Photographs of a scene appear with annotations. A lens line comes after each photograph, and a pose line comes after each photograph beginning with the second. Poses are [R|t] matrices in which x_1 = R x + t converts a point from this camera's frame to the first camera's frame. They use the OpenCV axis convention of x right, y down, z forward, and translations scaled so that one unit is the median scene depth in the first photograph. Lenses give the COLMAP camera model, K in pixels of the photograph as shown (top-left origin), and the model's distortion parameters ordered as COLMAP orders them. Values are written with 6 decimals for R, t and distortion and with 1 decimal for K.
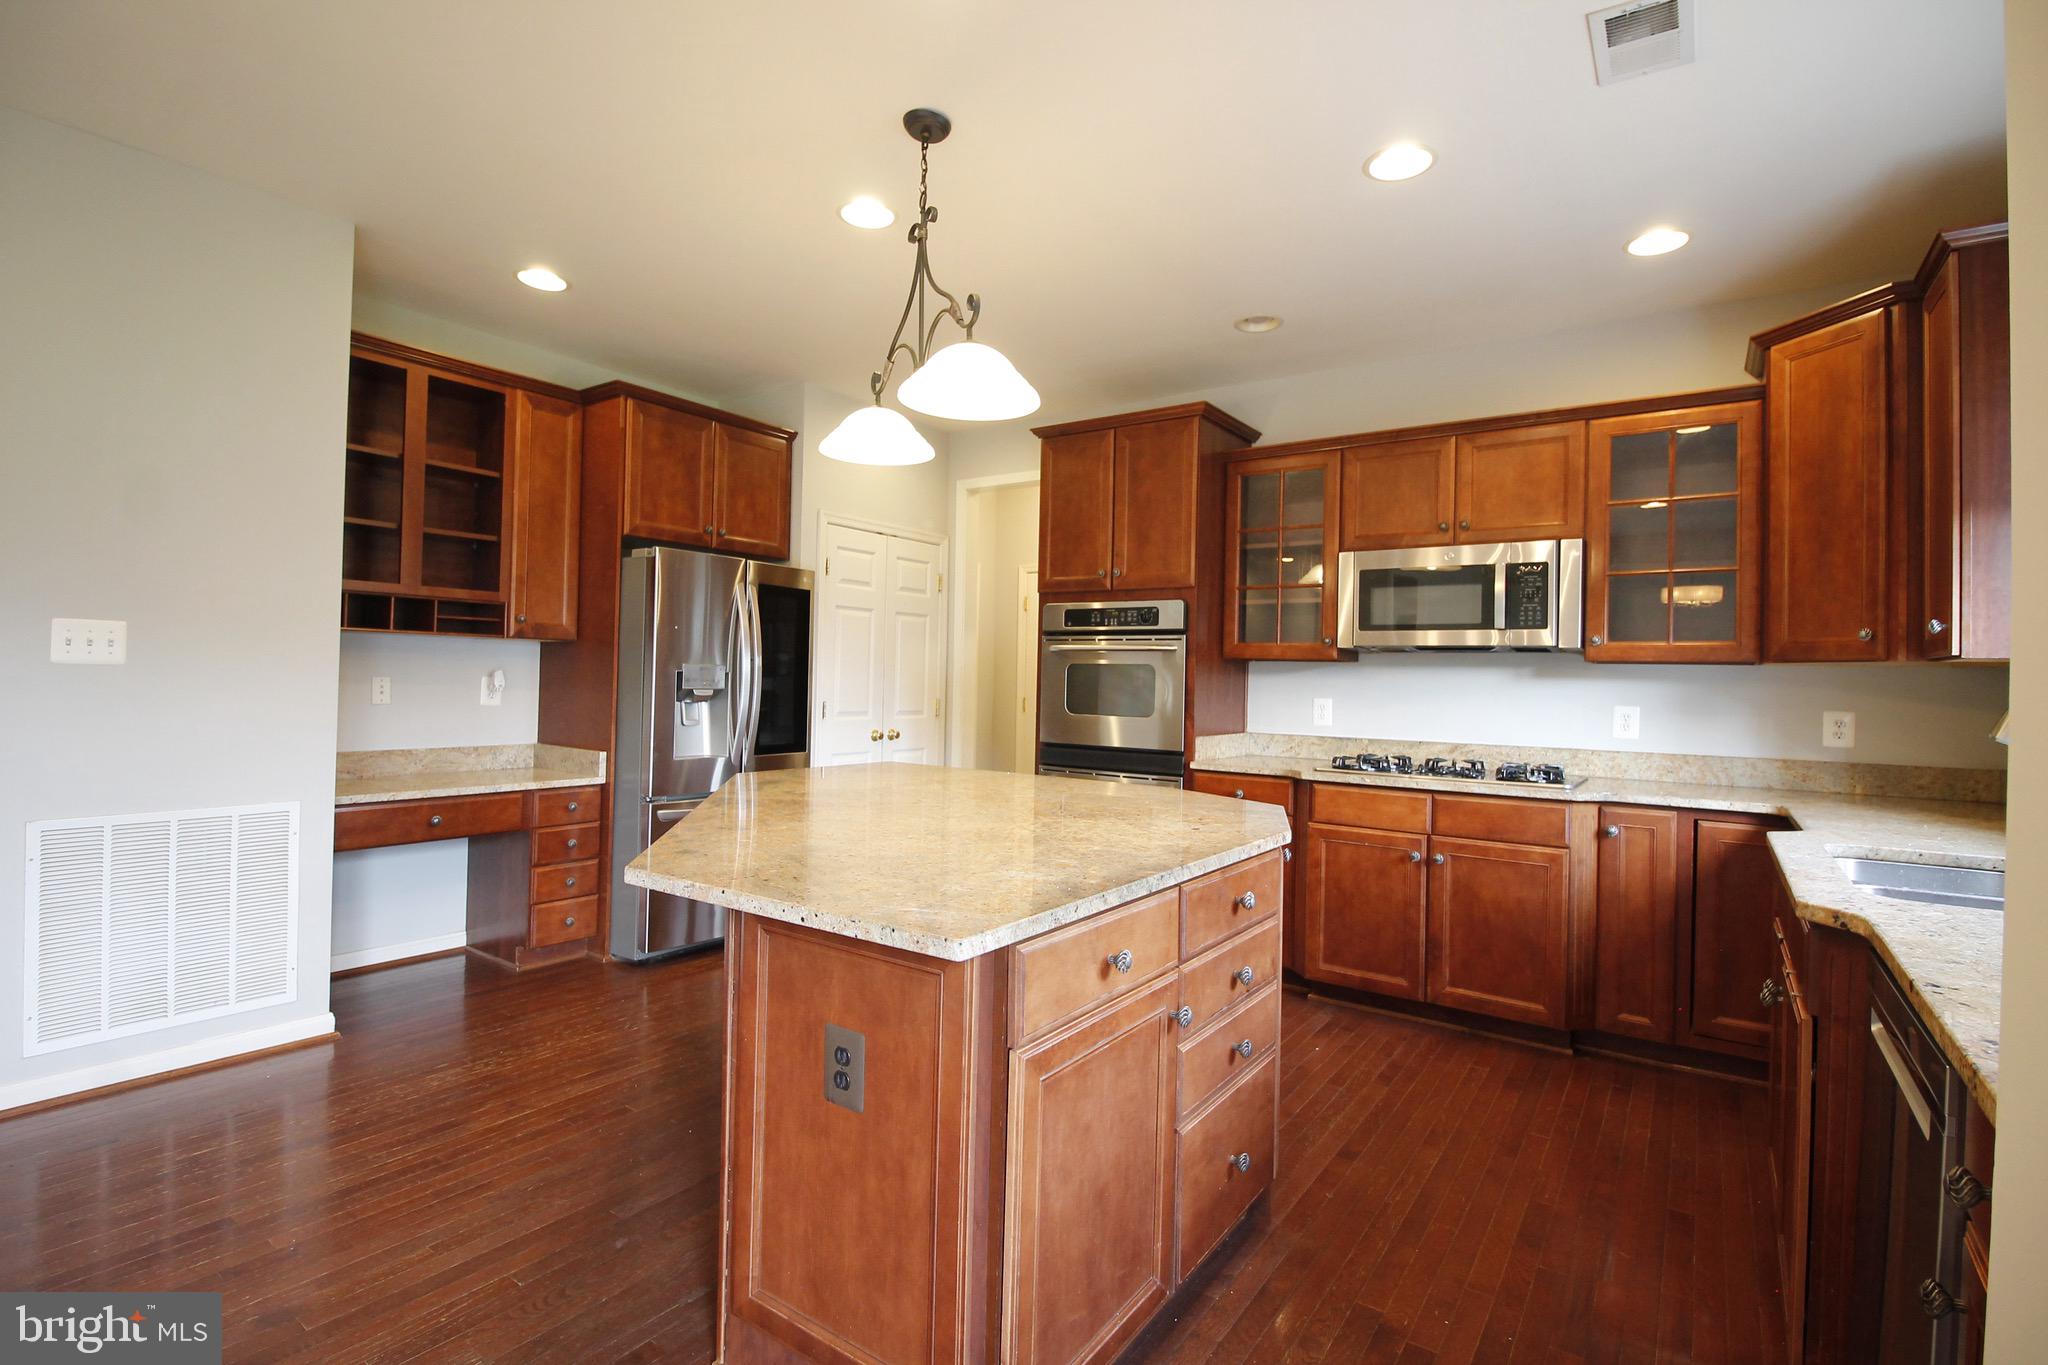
lens RADIAL K [[960.8, 0, 1021.8], [0, 960.8, 668.4], [0, 0, 1]] dist [-0.003123, -0.010805]
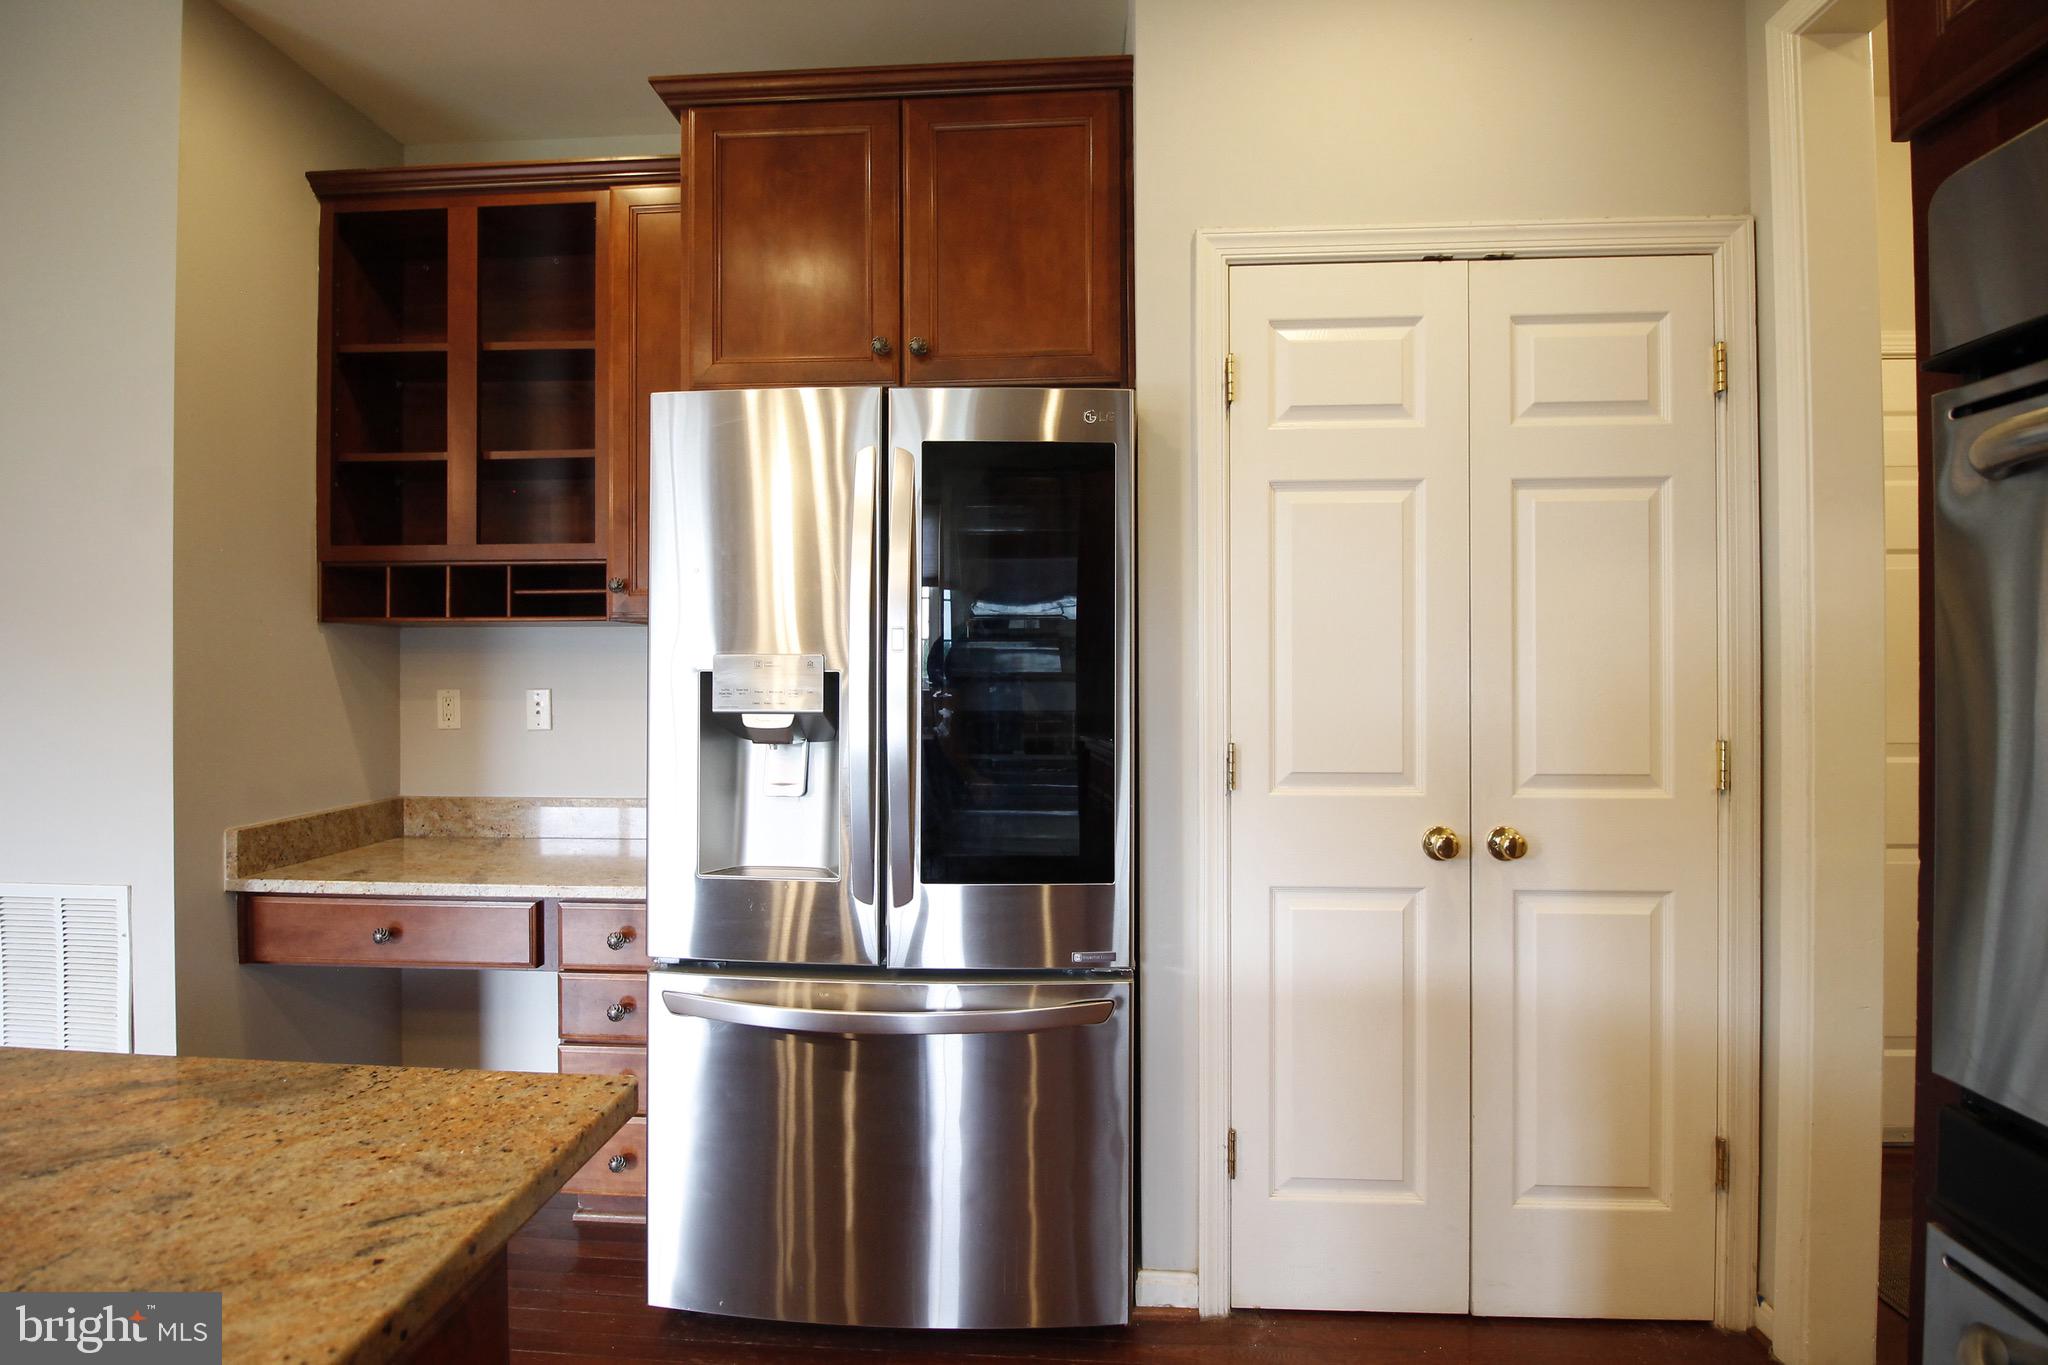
lens RADIAL K [[960.4, 0, 1015.1], [0, 960.4, 667.9], [0, 0, 1]] dist [-0.001442, -0.000080]
pose [[0.520346, -0.023070, -0.853644, 0.082743], [0.024654, 0.999624, -0.011987, 0.009340], [0.853600, -0.014809, 0.520719, 0.880780]]
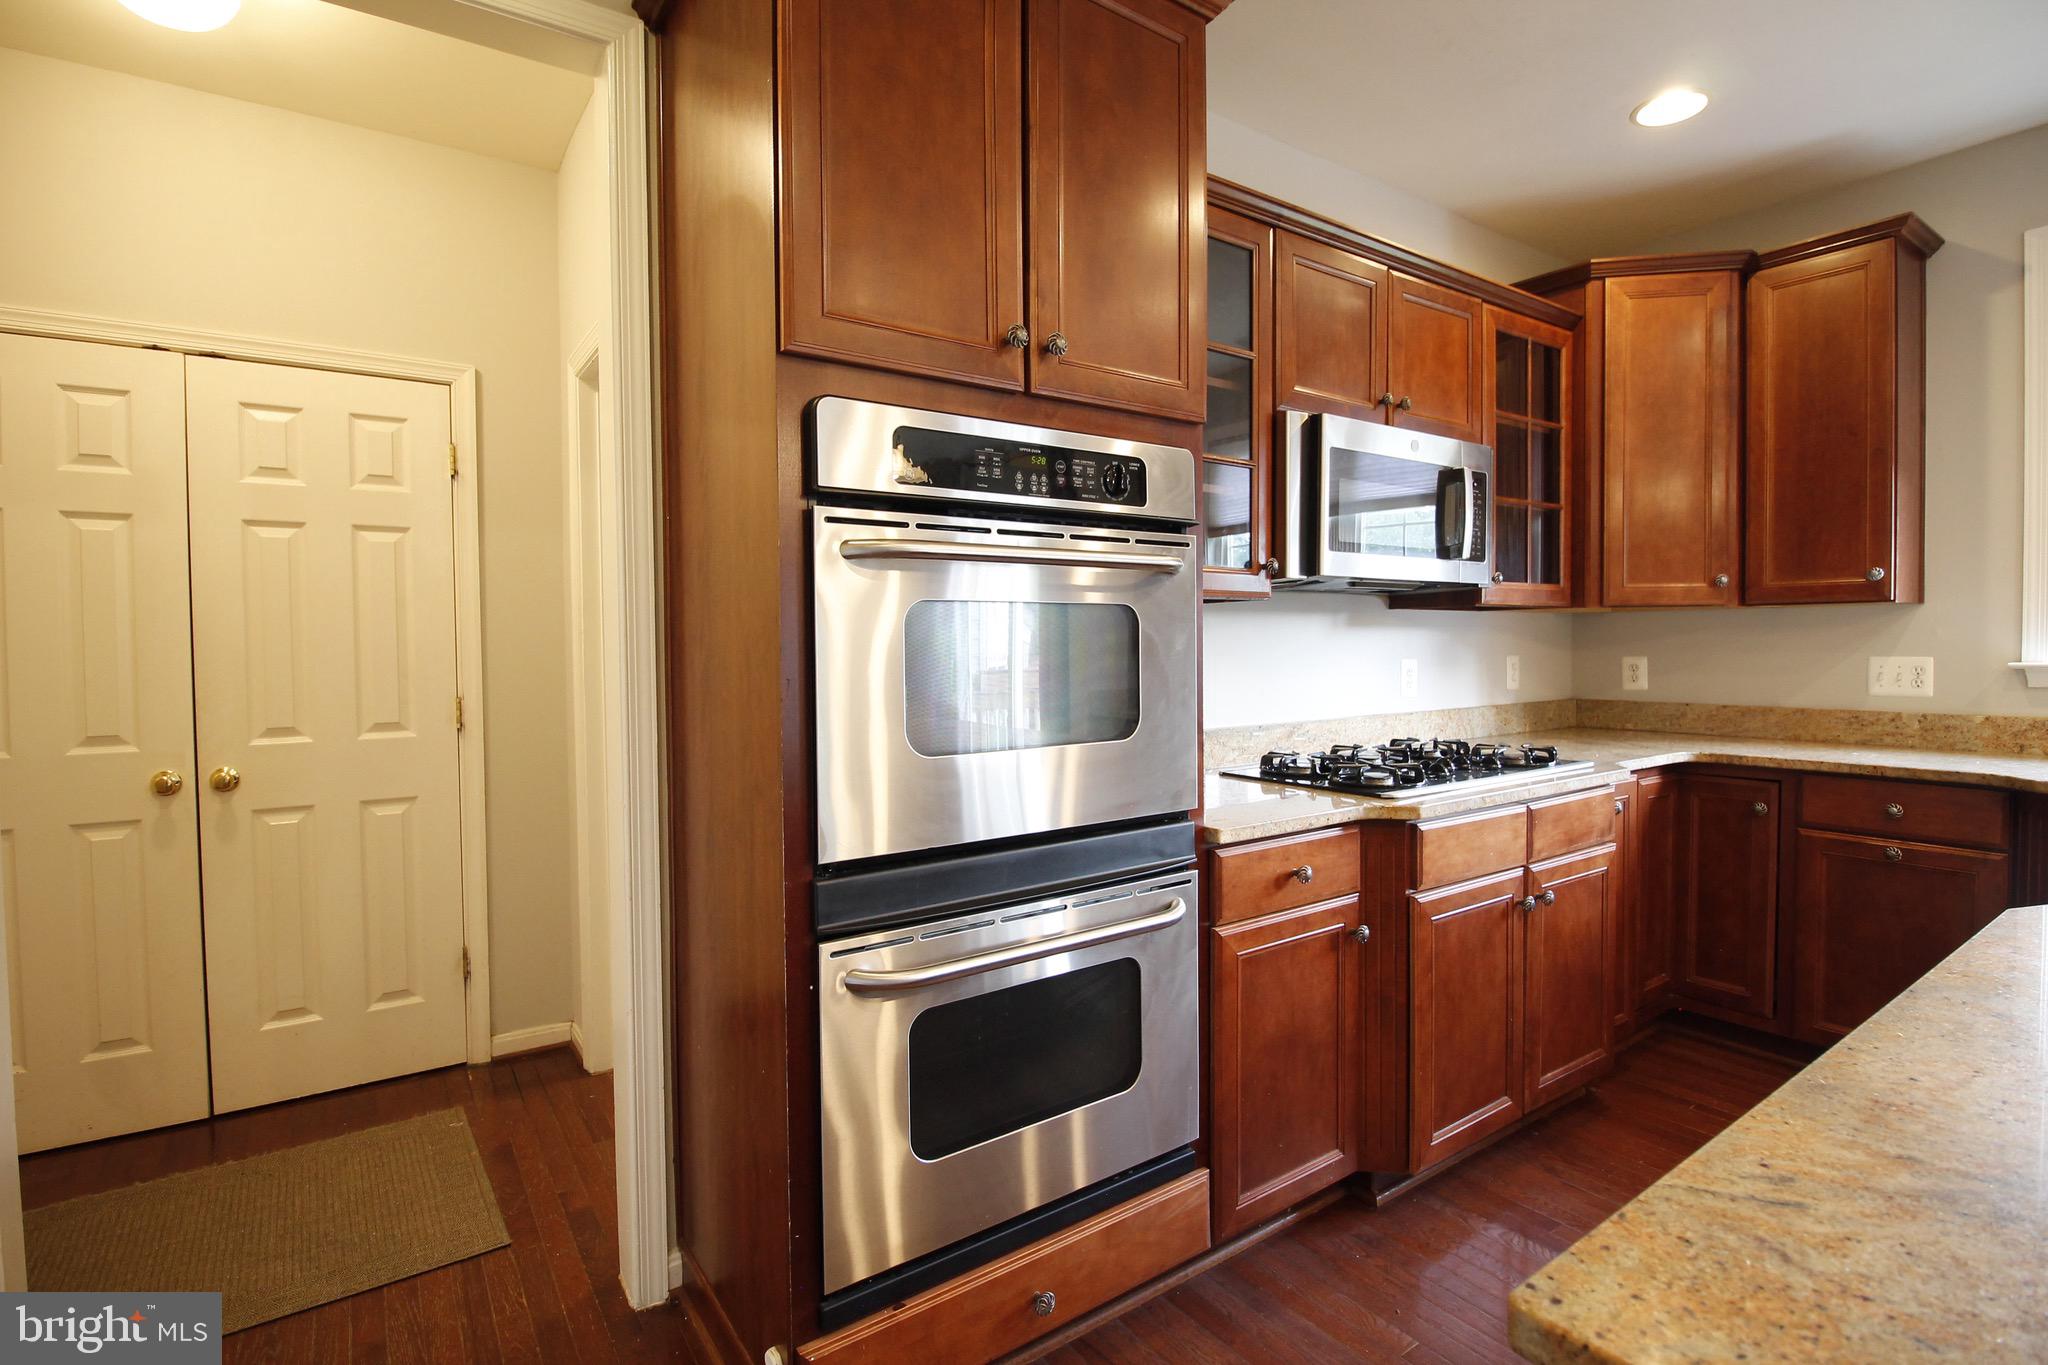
lens RADIAL K [[960.8, 0, 1021.8], [0, 960.8, 668.4], [0, 0, 1]] dist [-0.003123, -0.010805]
pose [[0.342324, -0.050526, 0.938223, -0.259301], [0.007165, 0.998664, 0.051167, 0.001746], [-0.939555, -0.010794, 0.342228, 0.933308]]
